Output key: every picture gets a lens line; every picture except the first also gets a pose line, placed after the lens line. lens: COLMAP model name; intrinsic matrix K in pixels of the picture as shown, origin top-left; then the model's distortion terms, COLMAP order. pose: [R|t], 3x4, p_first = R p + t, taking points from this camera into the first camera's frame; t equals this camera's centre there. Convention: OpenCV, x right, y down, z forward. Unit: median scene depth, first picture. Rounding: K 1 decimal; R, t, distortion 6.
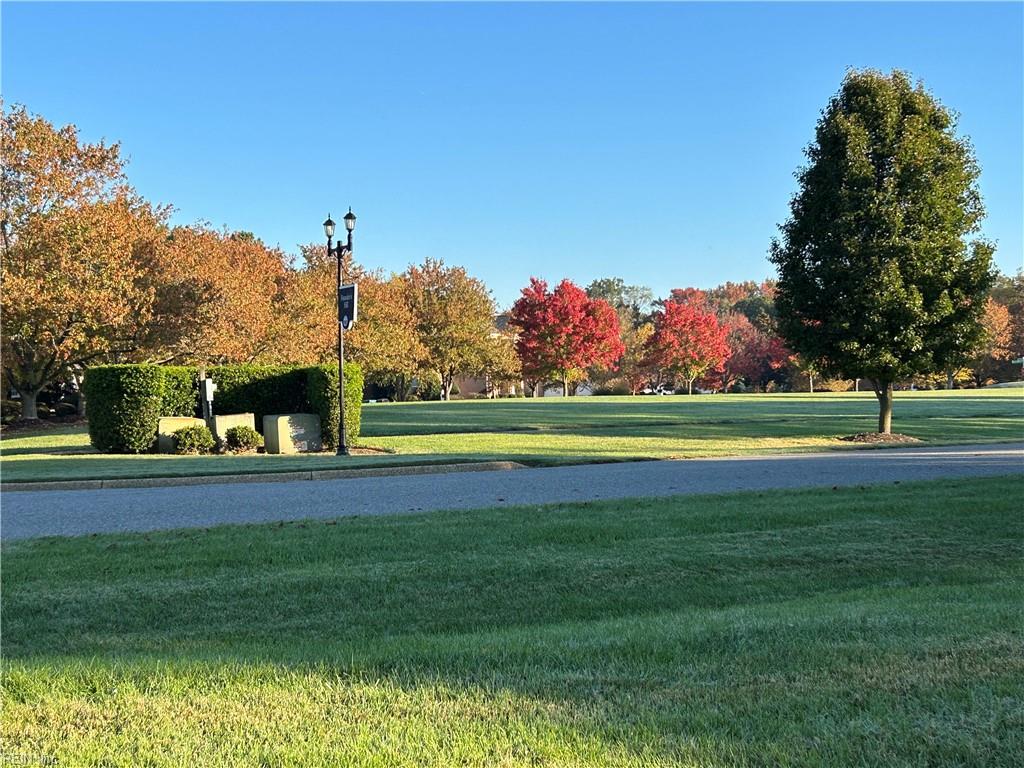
lens RADIAL K [[1616.3, 0, 510.8], [0, 1616.3, 383.0], [0, 0, 1]] dist [0.150374, 0.000000]
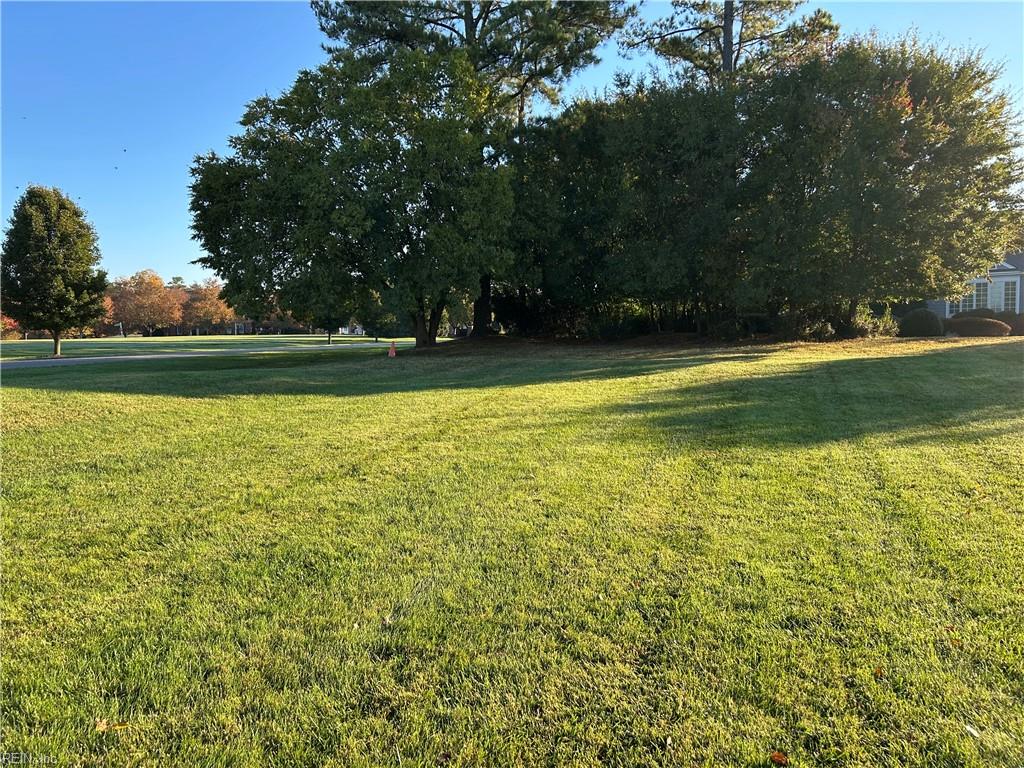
lens RADIAL K [[781.5, 0, 509.7], [0, 781.5, 384.9], [0, 0, 1]] dist [0.037195, -0.014719]
pose [[0.724004, -0.045300, 0.688307, -0.064114], [0.002802, 0.998026, 0.062738, 0.006794], [-0.689790, -0.043494, 0.722702, -0.193074]]
